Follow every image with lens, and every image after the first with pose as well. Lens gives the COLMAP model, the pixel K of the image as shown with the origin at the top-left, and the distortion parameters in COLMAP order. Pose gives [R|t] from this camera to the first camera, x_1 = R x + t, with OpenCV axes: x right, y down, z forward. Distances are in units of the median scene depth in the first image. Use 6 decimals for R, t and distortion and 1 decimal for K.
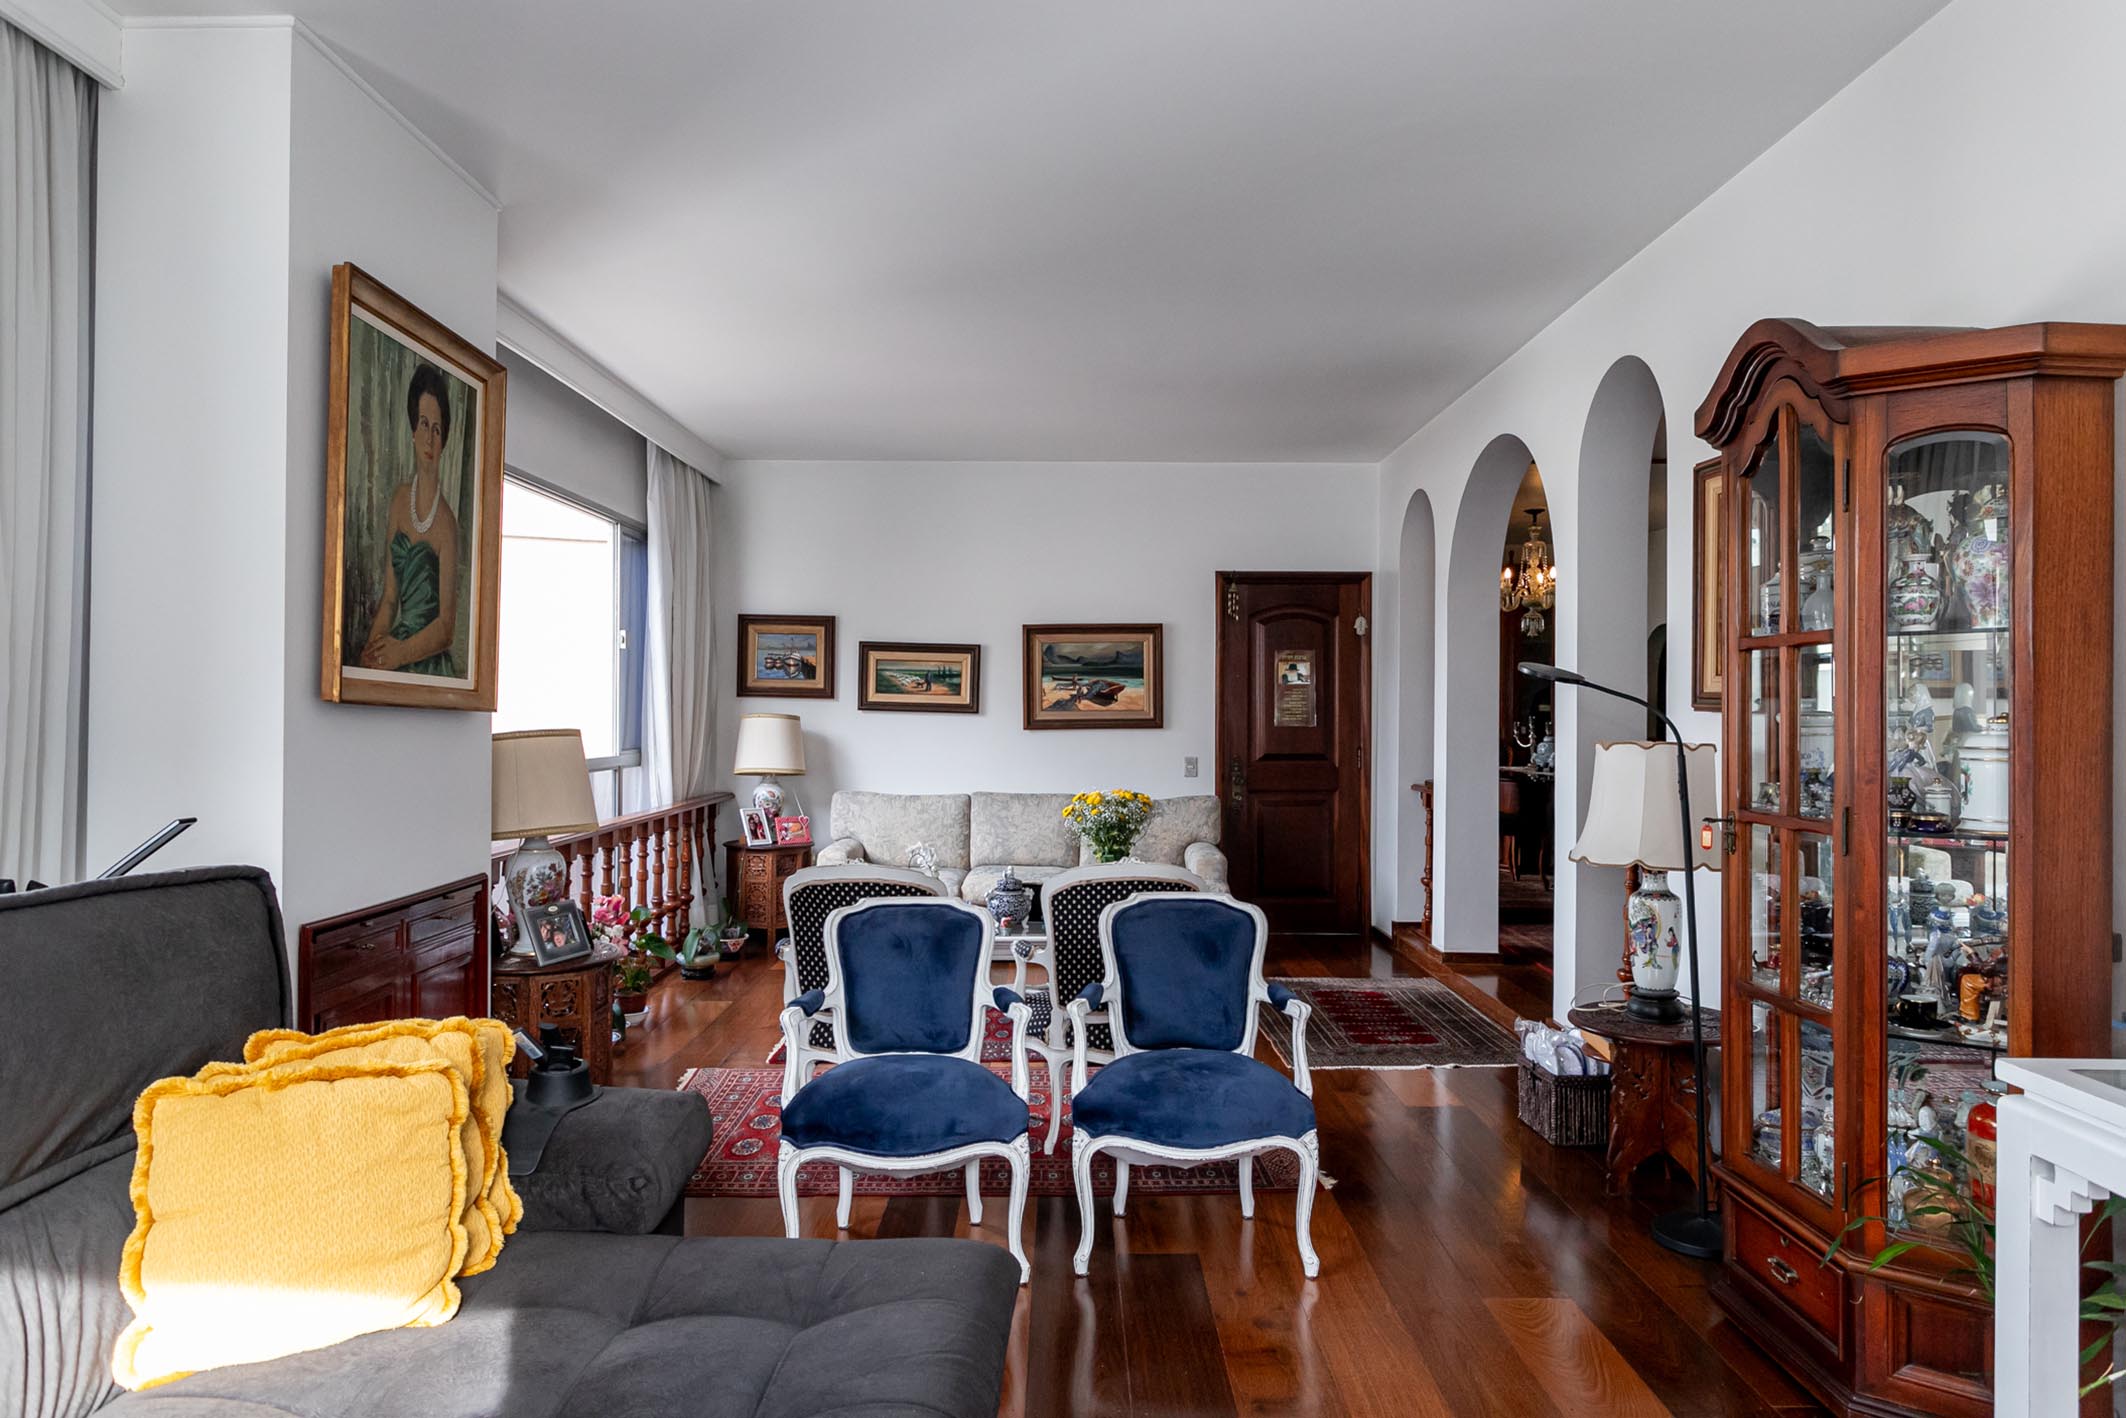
lens RADIAL K [[1352.9, 0, 1061.6], [0, 1352.9, 711.6], [0, 0, 1]] dist [-0.004646, 0.013915]
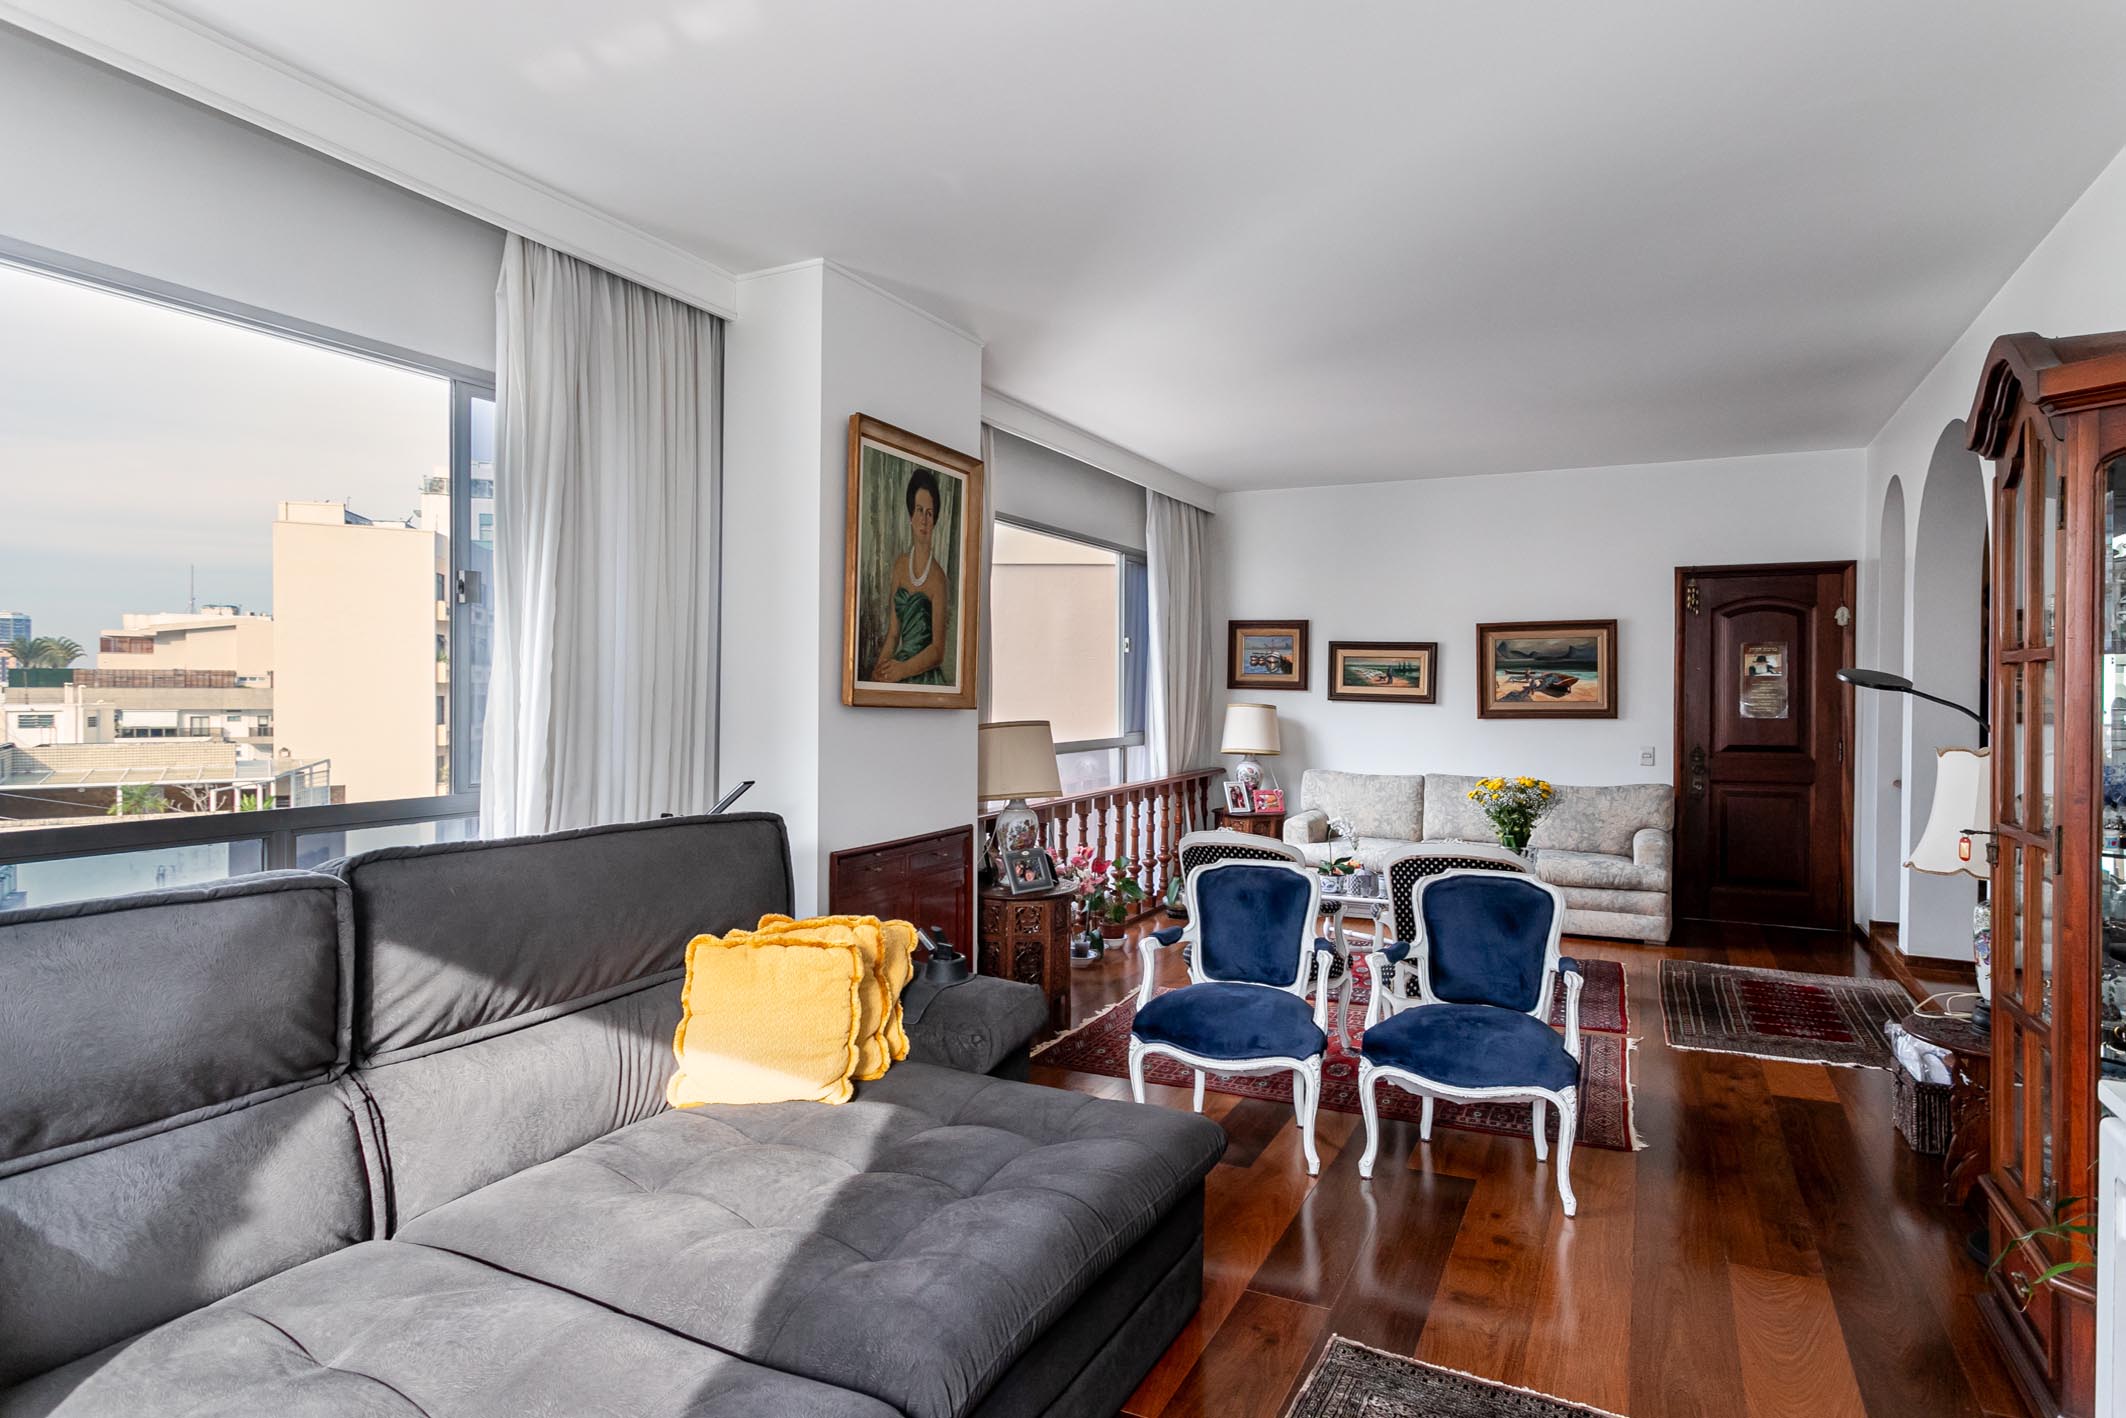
lens RADIAL K [[1217.2, 0, 1056.5], [0, 1217.2, 698.0], [0, 0, 1]] dist [0.004634, 0.004879]
pose [[0.897558, 0.003572, -0.440883, 0.221008], [-0.001001, 0.999981, 0.006064, -0.019940], [0.440896, -0.005002, 0.897544, -0.096125]]
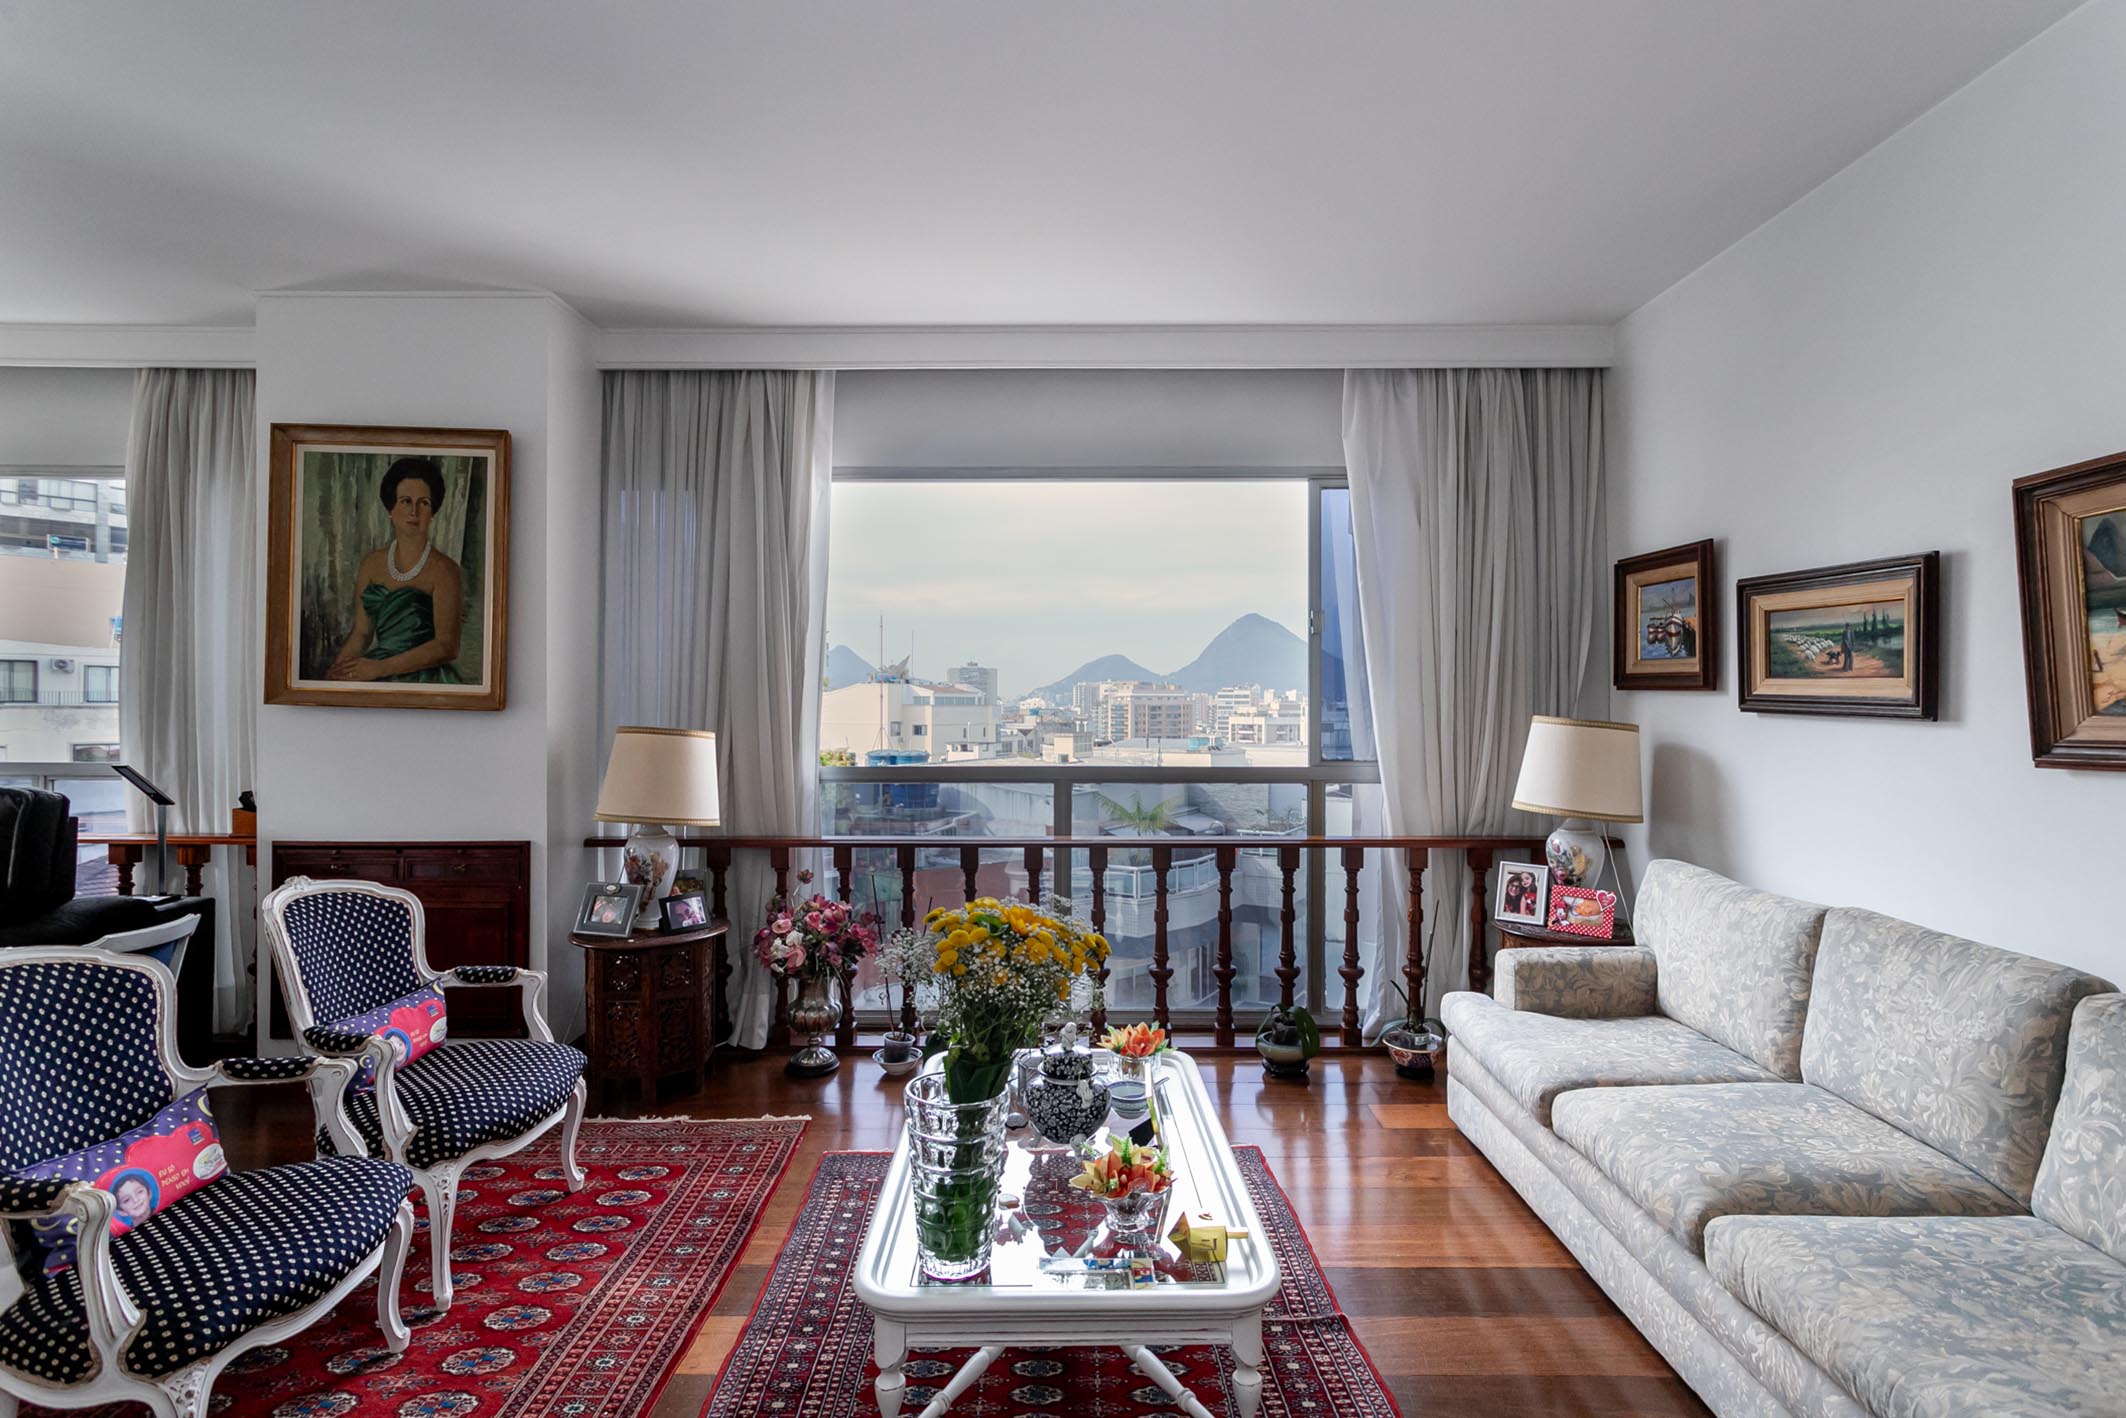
lens RADIAL K [[1066.1, 0, 1072.6], [0, 1066.1, 695.1], [0, 0, 1]] dist [0.006513, 0.000845]
pose [[-0.017307, -0.013264, -0.999762, 0.578245], [-0.003056, 0.999908, -0.013213, -0.002497], [0.999846, 0.002827, -0.017346, 1.618602]]
